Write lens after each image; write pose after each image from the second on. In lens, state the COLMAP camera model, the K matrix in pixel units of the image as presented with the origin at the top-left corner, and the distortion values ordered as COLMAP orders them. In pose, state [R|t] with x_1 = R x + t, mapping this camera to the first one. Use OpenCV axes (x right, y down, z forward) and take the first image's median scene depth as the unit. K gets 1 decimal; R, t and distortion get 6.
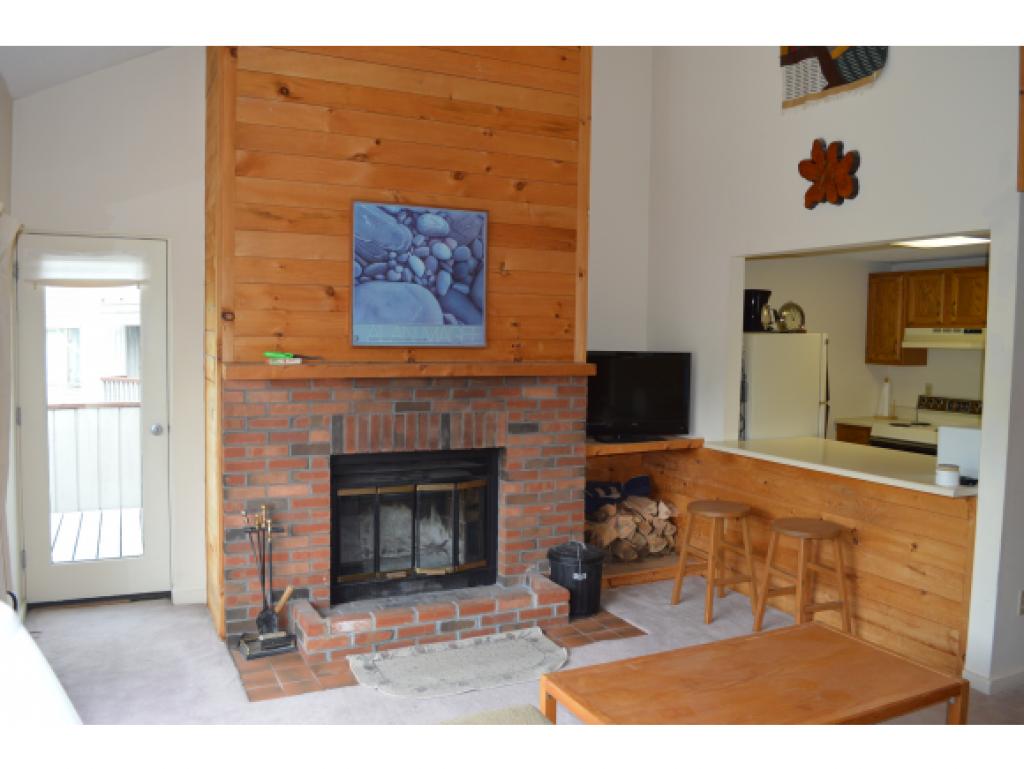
lens RADIAL K [[813.5, 0, 511.1], [0, 813.5, 384.6], [0, 0, 1]] dist [-0.014981, -0.006810]
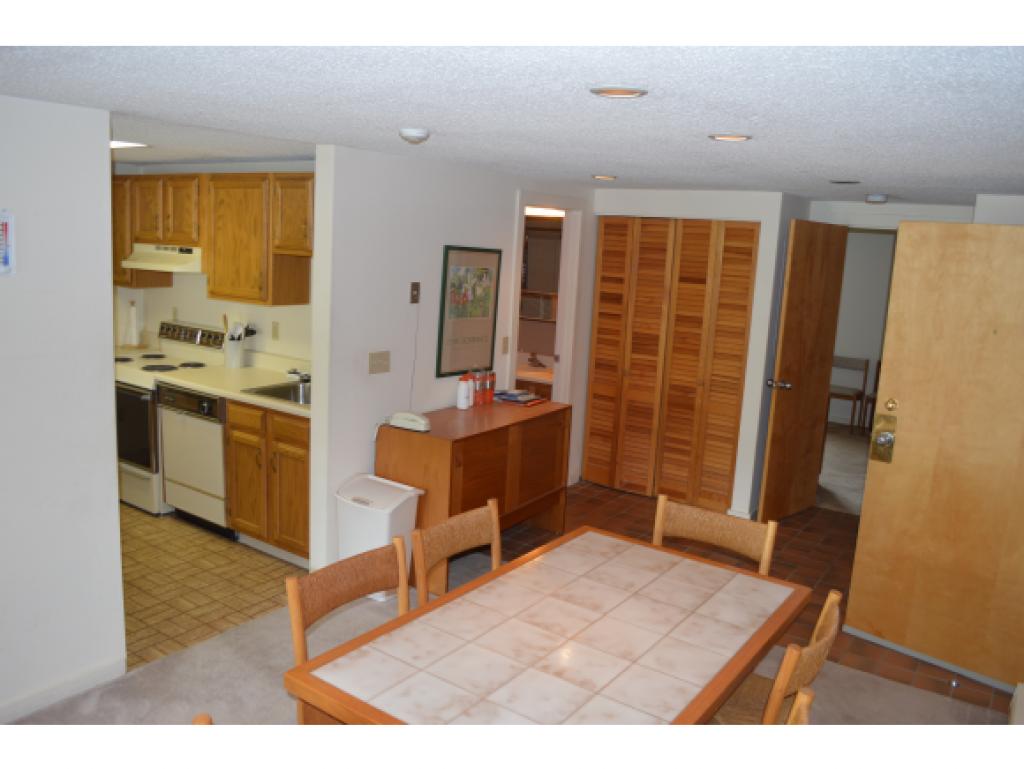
lens RADIAL K [[813.5, 0, 511.7], [0, 813.5, 382.9], [0, 0, 1]] dist [-0.014981, -0.006810]
pose [[0.878617, -0.052208, 0.474665, 0.436673], [-0.008578, 0.992120, 0.125000, -0.035317], [-0.477451, -0.113899, 0.871245, 0.060379]]
